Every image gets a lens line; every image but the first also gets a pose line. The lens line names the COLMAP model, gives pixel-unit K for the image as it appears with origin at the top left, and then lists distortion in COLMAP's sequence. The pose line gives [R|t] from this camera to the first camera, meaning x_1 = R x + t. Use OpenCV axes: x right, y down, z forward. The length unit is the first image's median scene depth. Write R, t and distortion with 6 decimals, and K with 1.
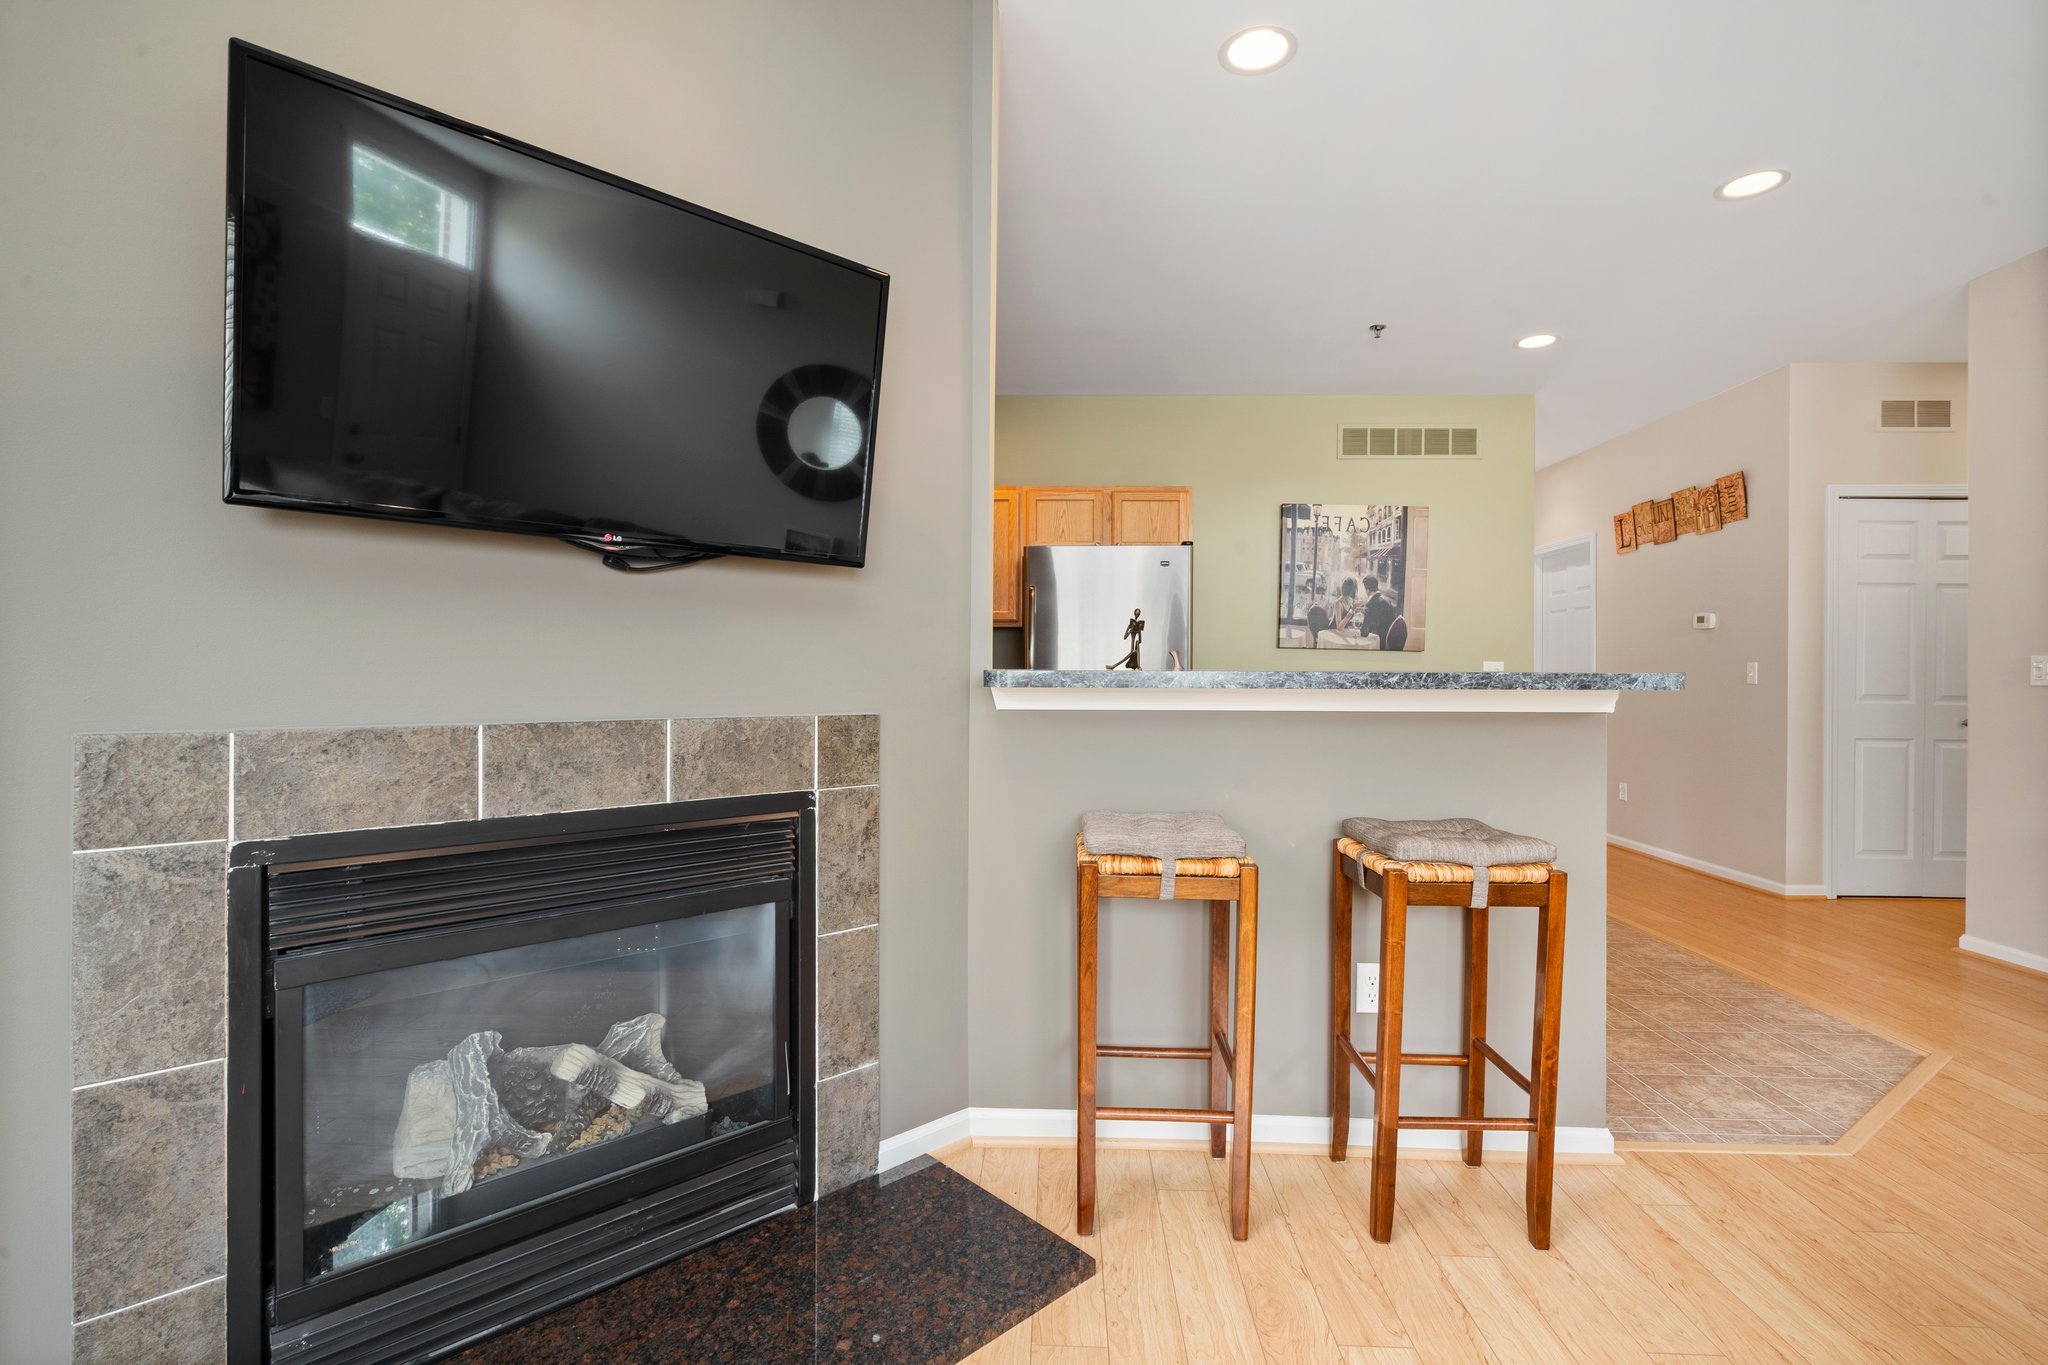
lens RADIAL K [[934.8, 0, 1030.5], [0, 934.8, 687.3], [0, 0, 1]] dist [-0.008401, 0.003161]
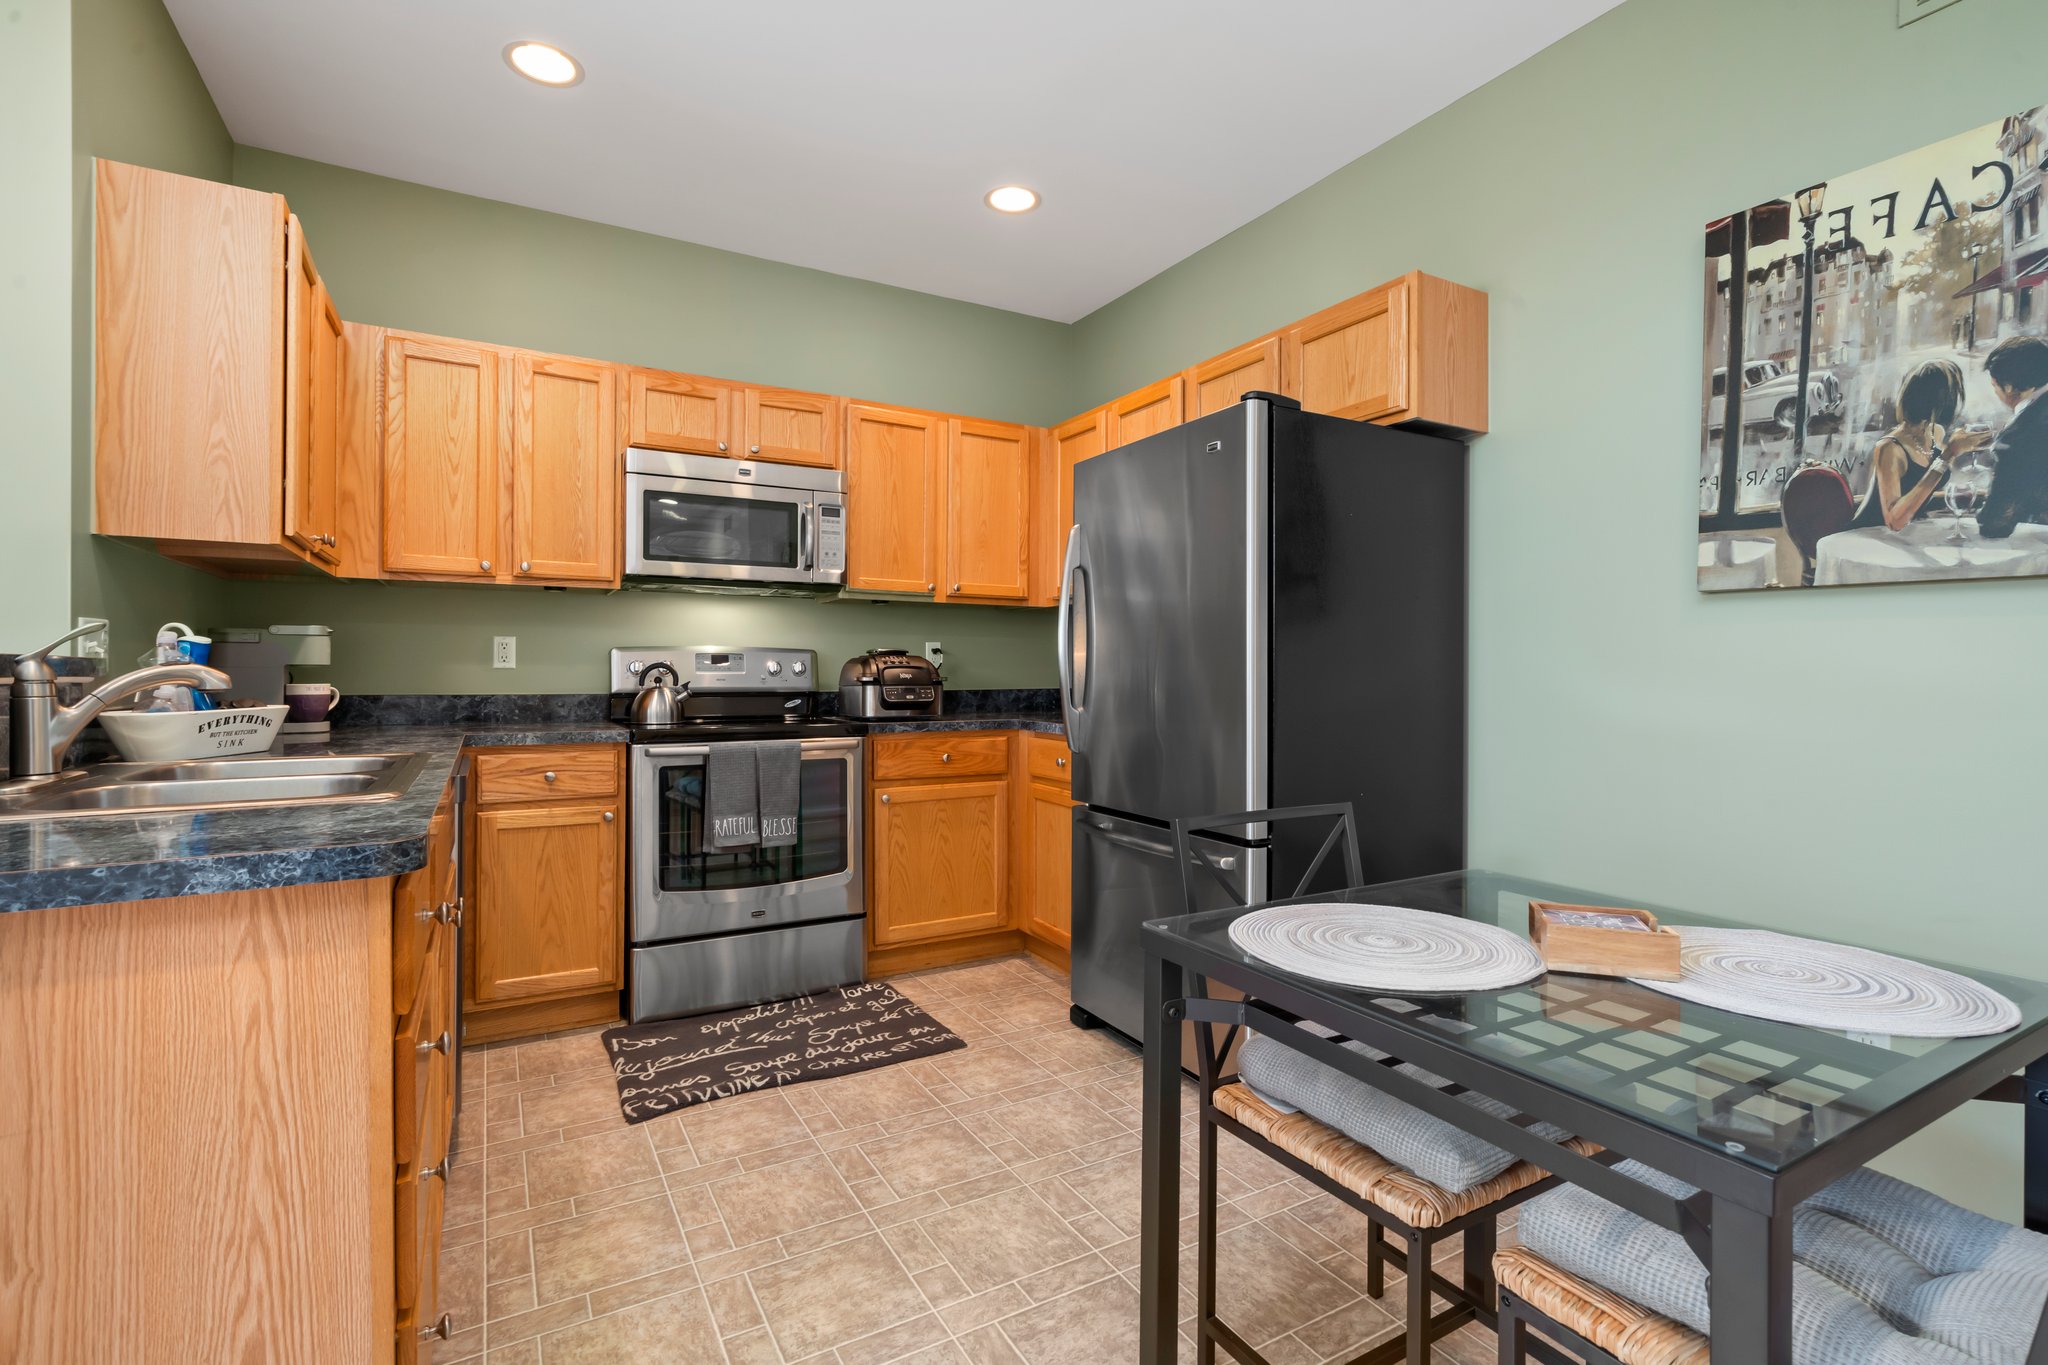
lens RADIAL K [[934.8, 0, 1027.1], [0, 934.8, 669.6], [0, 0, 1]] dist [-0.008401, 0.003161]
pose [[0.521715, -0.005248, -0.853103, 0.454675], [-0.006989, 0.999921, -0.010425, -0.003930], [0.853091, 0.011401, 0.521638, 0.557199]]
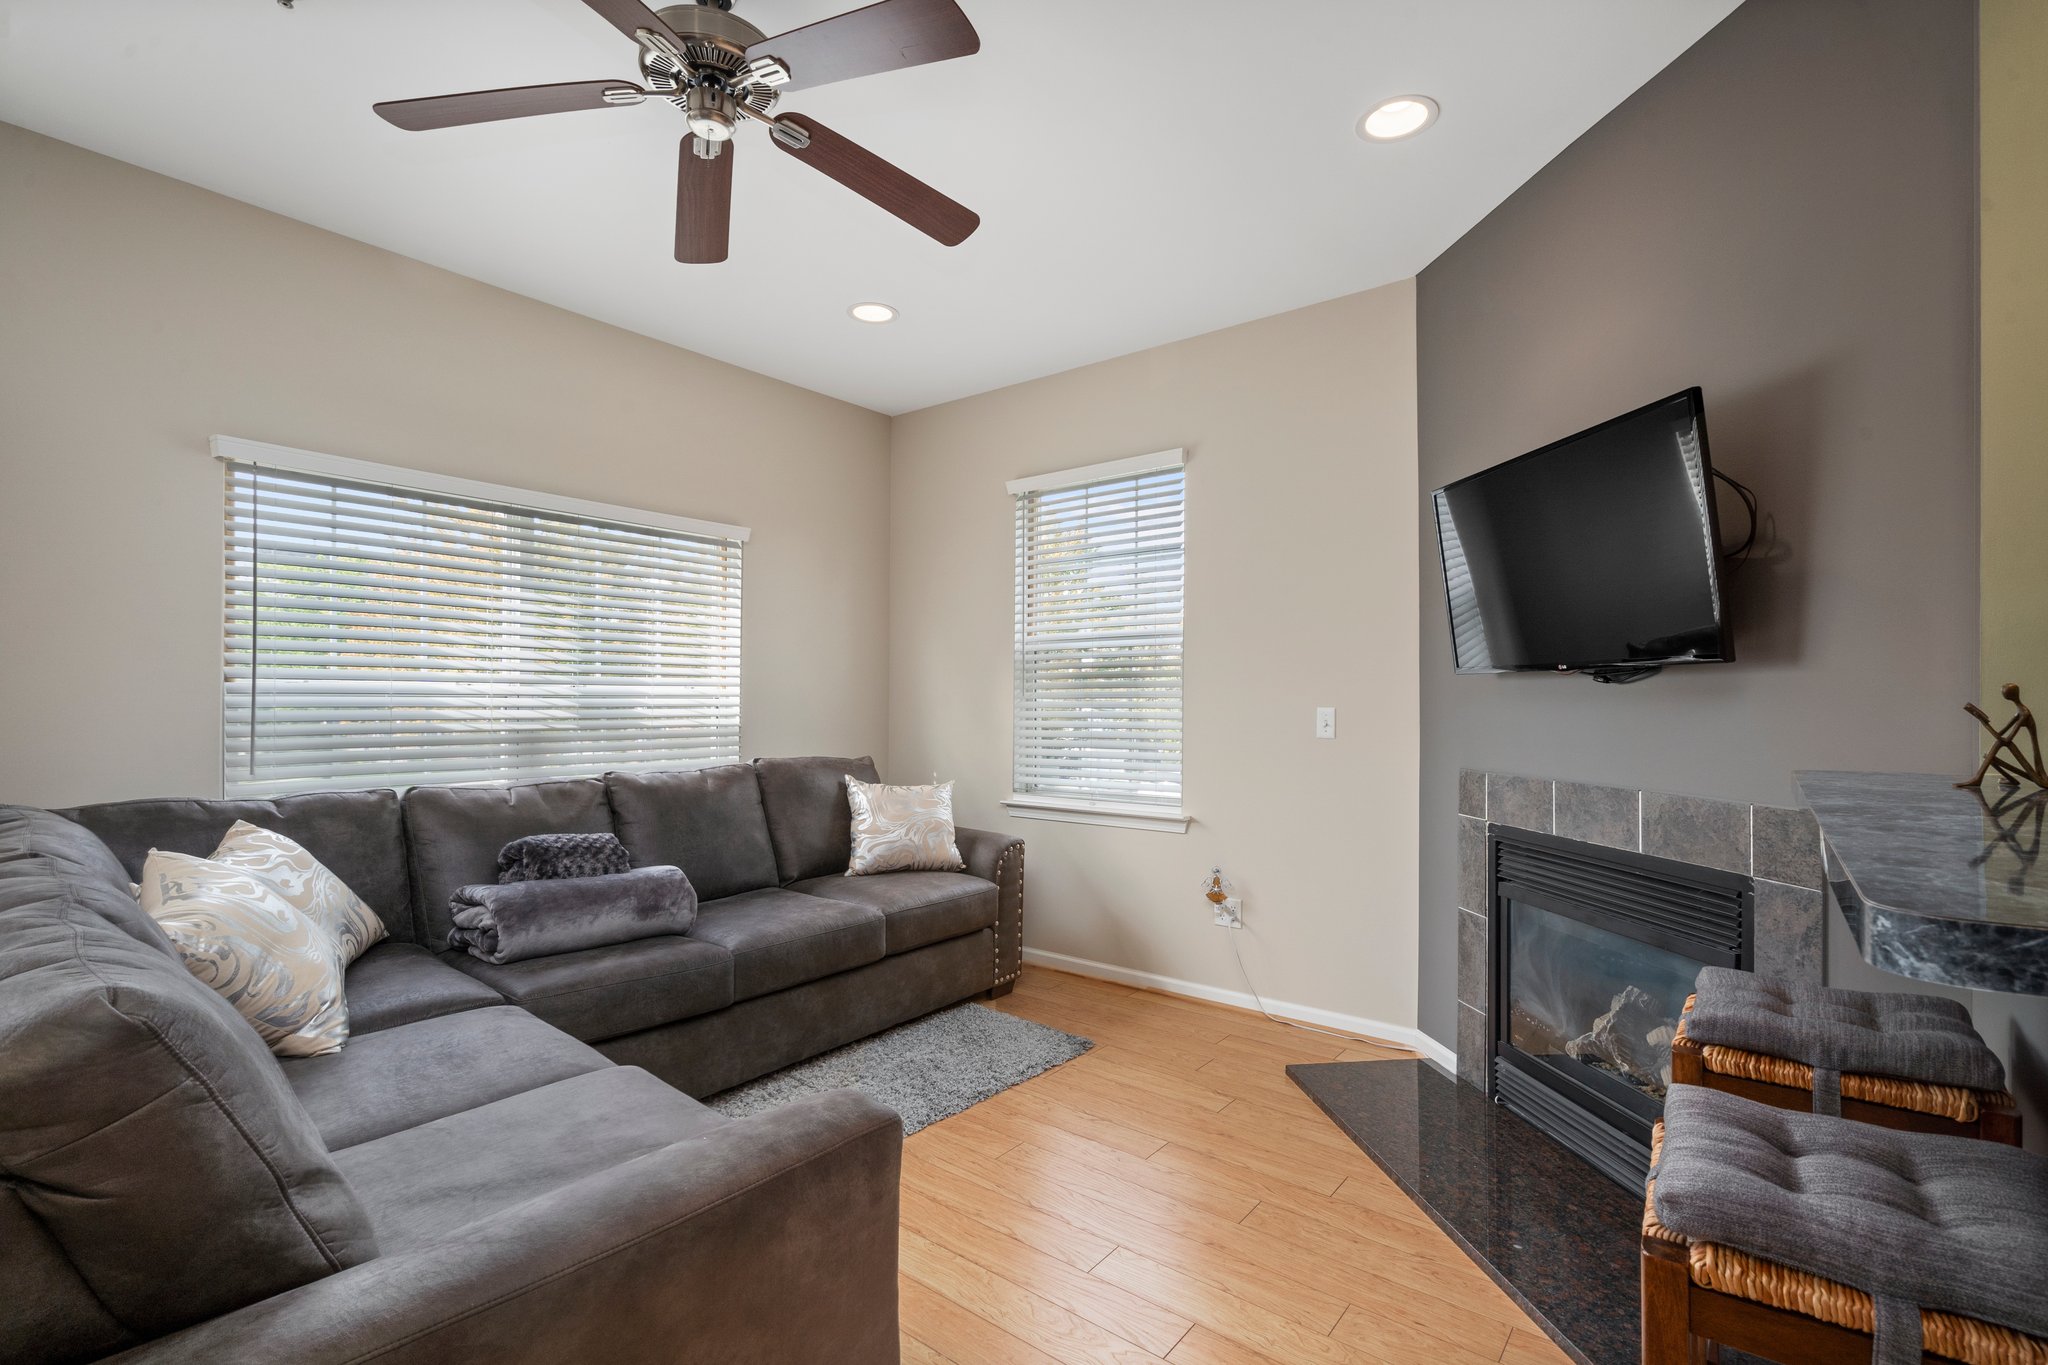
lens RADIAL K [[934.8, 0, 1021.3], [0, 934.8, 699.5], [0, 0, 1]] dist [-0.008401, 0.003161]
pose [[-0.598041, -0.008936, -0.801416, 0.391228], [-0.013101, 0.999913, -0.001373, -0.026969], [0.801359, 0.009679, -0.598106, 0.348604]]
